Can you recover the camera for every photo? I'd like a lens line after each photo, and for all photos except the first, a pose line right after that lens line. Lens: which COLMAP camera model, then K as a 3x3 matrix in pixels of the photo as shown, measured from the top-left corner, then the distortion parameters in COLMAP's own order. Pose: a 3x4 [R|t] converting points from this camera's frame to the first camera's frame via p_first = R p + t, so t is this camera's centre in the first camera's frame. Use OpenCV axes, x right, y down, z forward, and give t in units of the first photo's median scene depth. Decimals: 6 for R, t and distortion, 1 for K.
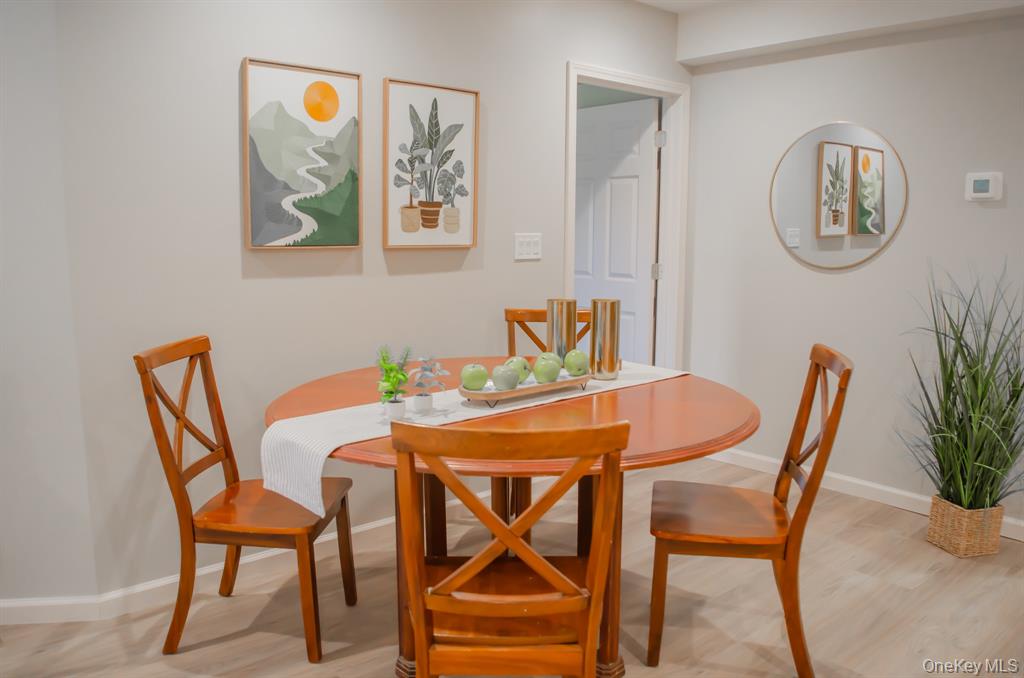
lens RADIAL K [[799.4, 0, 514.1], [0, 799.4, 345.4], [0, 0, 1]] dist [-0.095081, 0.018738]
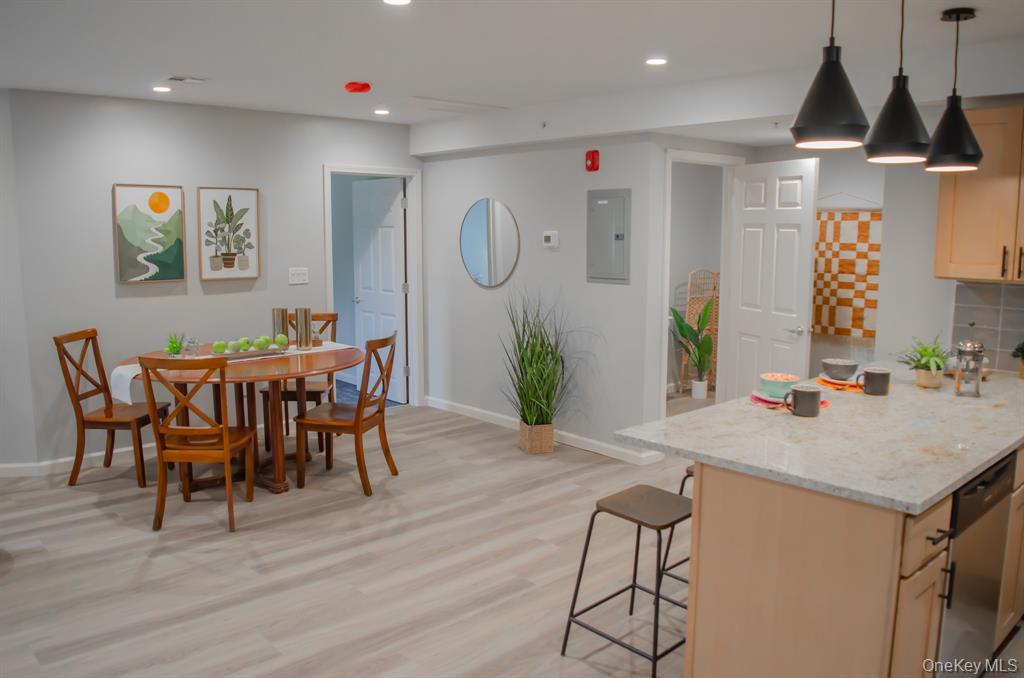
lens RADIAL K [[799.4, 0, 514.1], [0, 799.4, 345.4], [0, 0, 1]] dist [-0.095081, 0.018738]
pose [[0.999606, -0.006933, 0.027203, 0.512866], [0.007082, 0.999961, -0.005359, 0.041232], [-0.027165, 0.005550, 0.999616, -0.821782]]
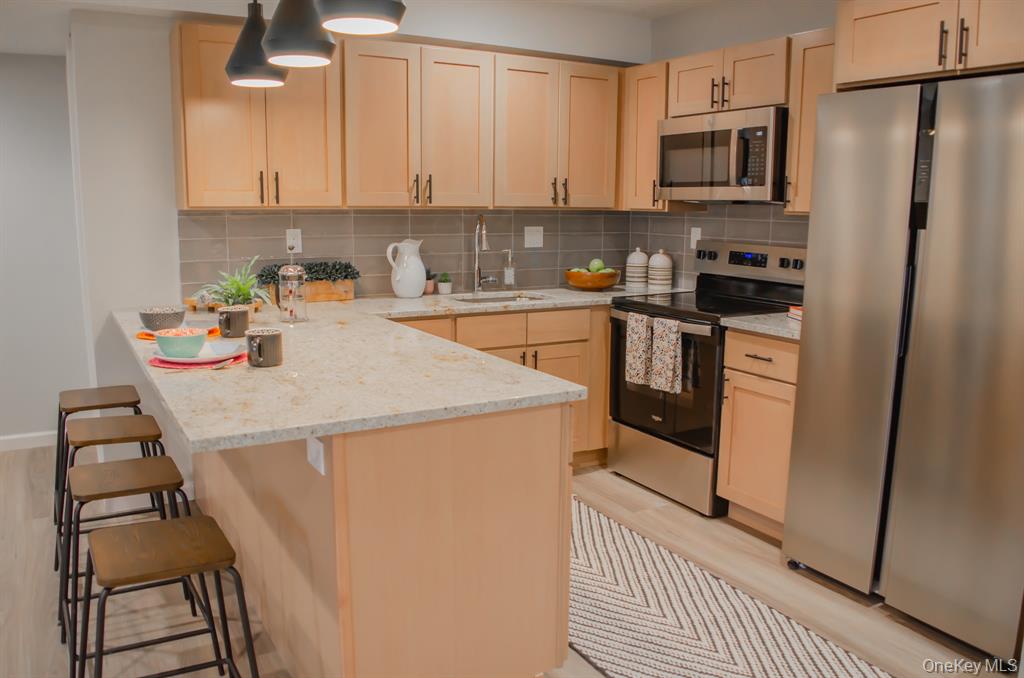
lens RADIAL K [[799.4, 0, 514.1], [0, 799.4, 345.4], [0, 0, 1]] dist [-0.095081, 0.018738]
pose [[0.184254, -0.175475, 0.967088, 0.200898], [0.139817, 0.978607, 0.150927, 0.021522], [-0.972883, 0.107406, 0.204847, -0.302169]]
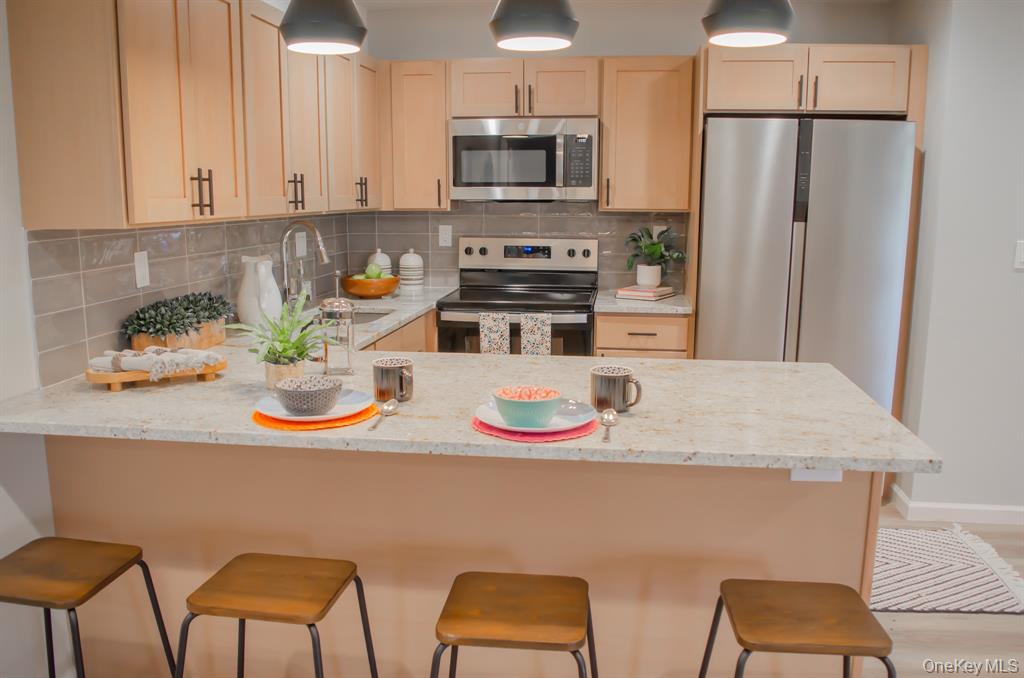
lens RADIAL K [[825.2, 0, 512.0], [0, 825.2, 339.0], [0, 0, 1]] dist [-0.097715, -0.001096]
pose [[-0.659538, -0.136810, 0.739116, 0.450511], [0.107880, 0.955889, 0.273200, -0.121211], [-0.743890, 0.259922, -0.615686, 0.523956]]
